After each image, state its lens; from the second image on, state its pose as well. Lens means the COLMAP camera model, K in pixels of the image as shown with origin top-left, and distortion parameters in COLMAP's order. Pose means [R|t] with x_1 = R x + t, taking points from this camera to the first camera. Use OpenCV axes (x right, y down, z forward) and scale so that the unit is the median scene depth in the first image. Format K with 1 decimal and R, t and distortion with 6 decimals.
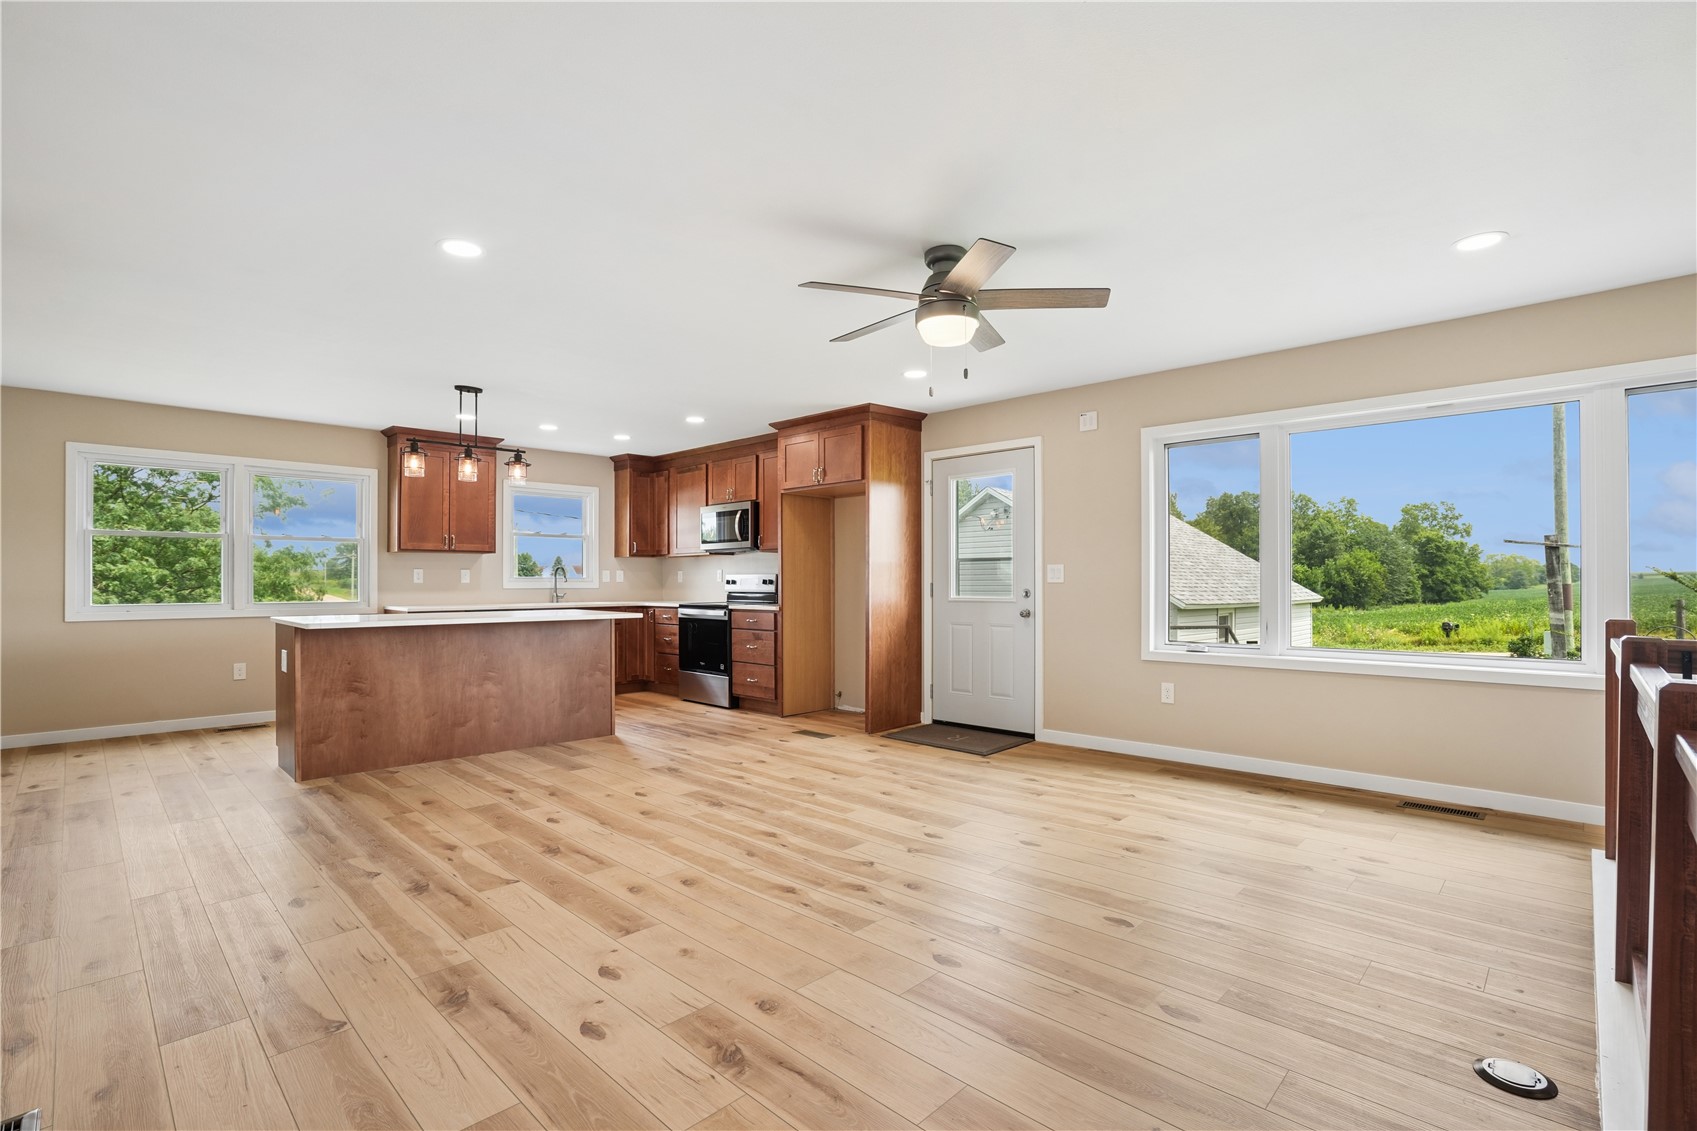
lens RADIAL K [[789.9, 0, 841.7], [0, 789.9, 579.4], [0, 0, 1]] dist [-0.047002, 0.004284]
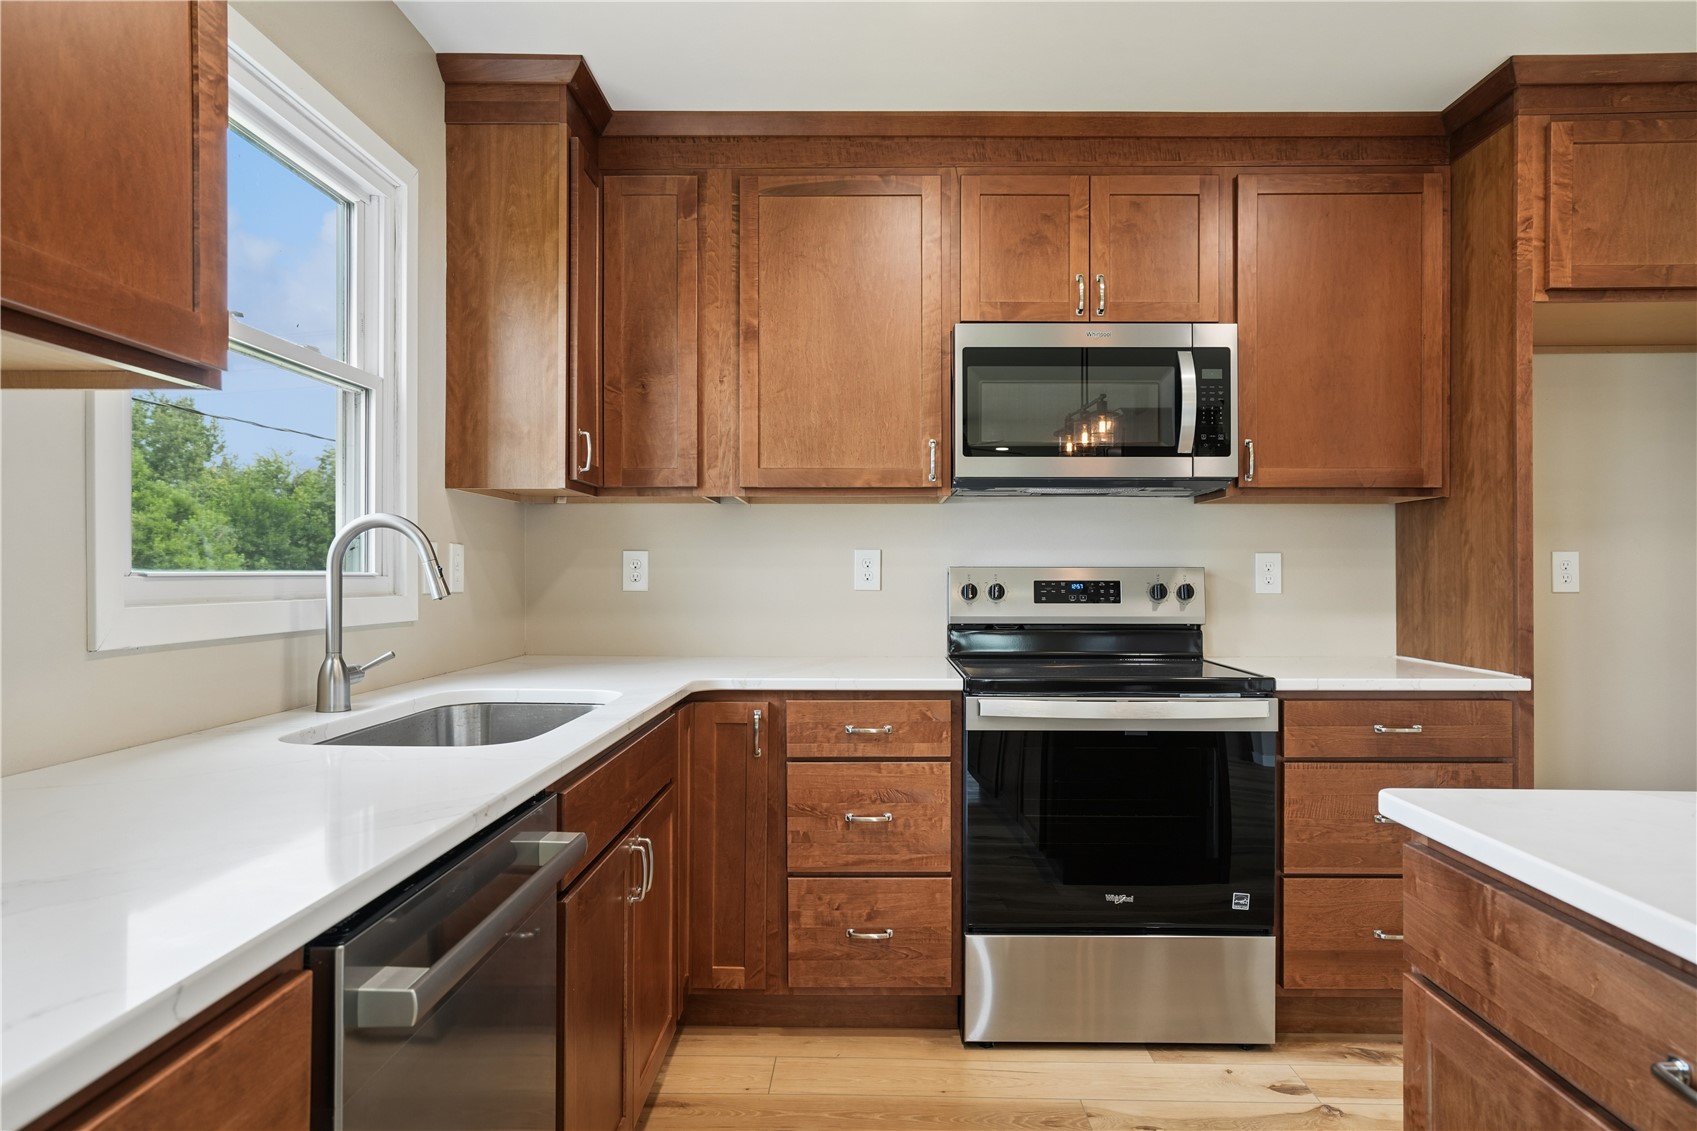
lens RADIAL K [[1064.0, 0, 848.1], [0, 1064.0, 575.2], [0, 0, 1]] dist [0.007034, 0.003888]
pose [[0.726489, 0.002611, 0.687173, -0.689871], [-0.006045, 0.999978, 0.002592, -0.005306], [-0.687152, -0.006037, 0.726489, 1.118154]]
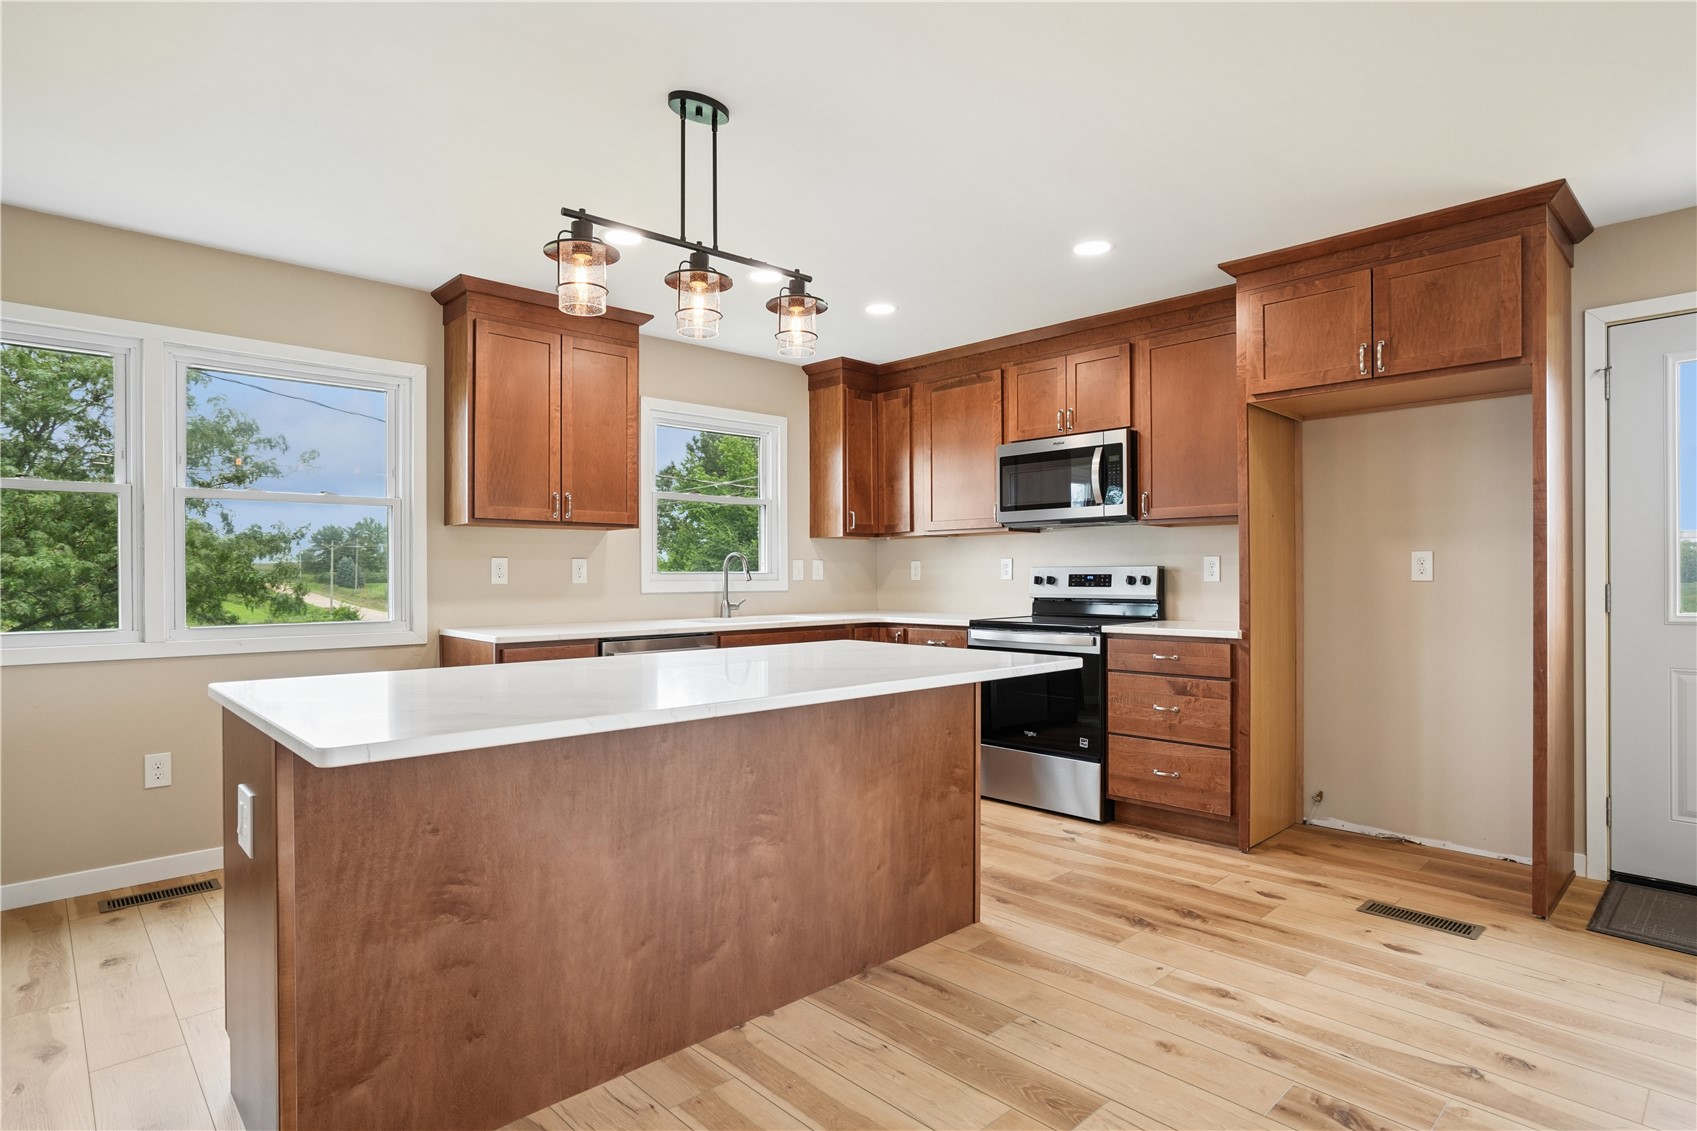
lens RADIAL K [[895.8, 0, 847.0], [0, 895.8, 574.5], [0, 0, 1]] dist [-0.031269, 0.001357]
pose [[0.999407, -0.002074, -0.034371, -0.390465], [0.002188, 0.999992, 0.003265, -0.004592], [0.034364, -0.003339, 0.999404, 0.546680]]
